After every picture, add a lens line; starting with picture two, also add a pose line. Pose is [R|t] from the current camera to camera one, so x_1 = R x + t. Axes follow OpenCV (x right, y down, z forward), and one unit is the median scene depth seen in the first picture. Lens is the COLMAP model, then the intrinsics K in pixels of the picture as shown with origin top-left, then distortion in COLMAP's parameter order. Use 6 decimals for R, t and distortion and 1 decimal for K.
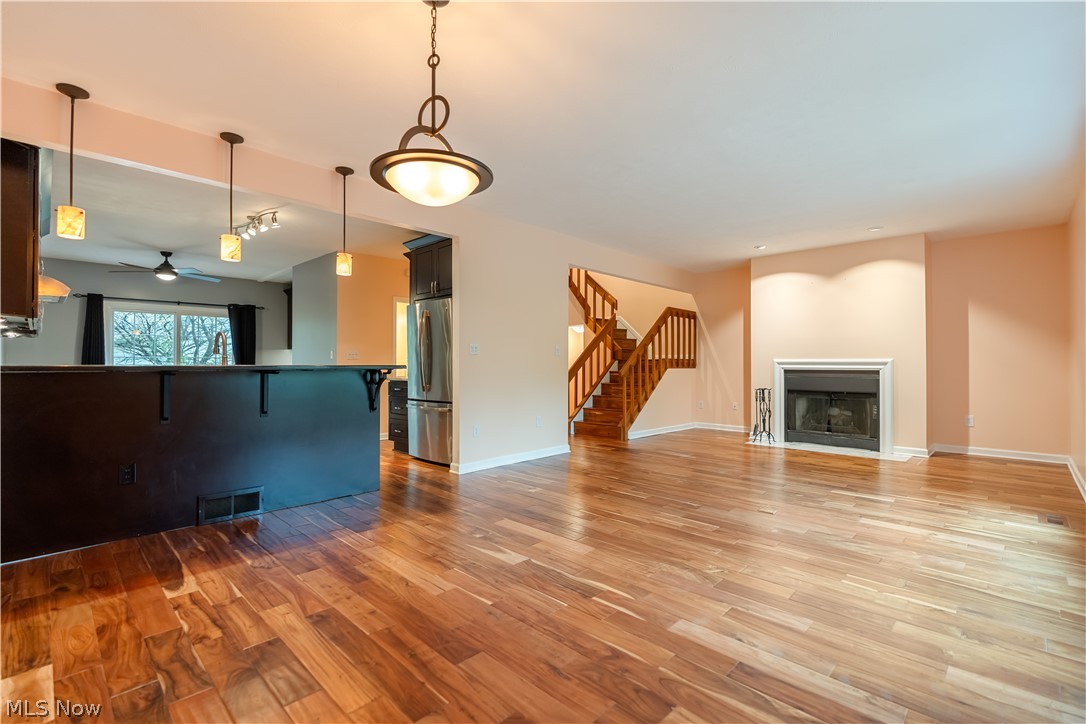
lens RADIAL K [[489.0, 0, 544.1], [0, 489.0, 365.1], [0, 0, 1]] dist [-0.002931, 0.000520]
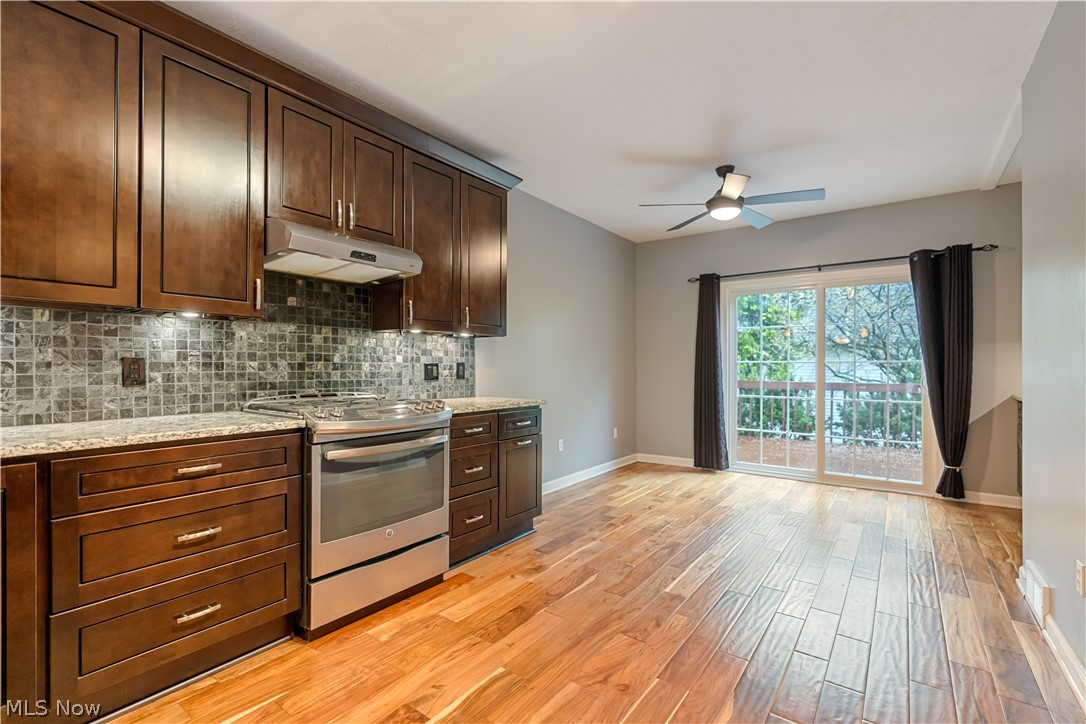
lens RADIAL K [[493.4, 0, 541.0], [0, 493.4, 365.6], [0, 0, 1]] dist [-0.002472, 0.000454]
pose [[0.135131, -0.002006, -0.990826, -0.289595], [-0.003123, 0.999992, -0.002450, -0.011925], [0.990823, 0.003426, 0.135124, 0.809340]]
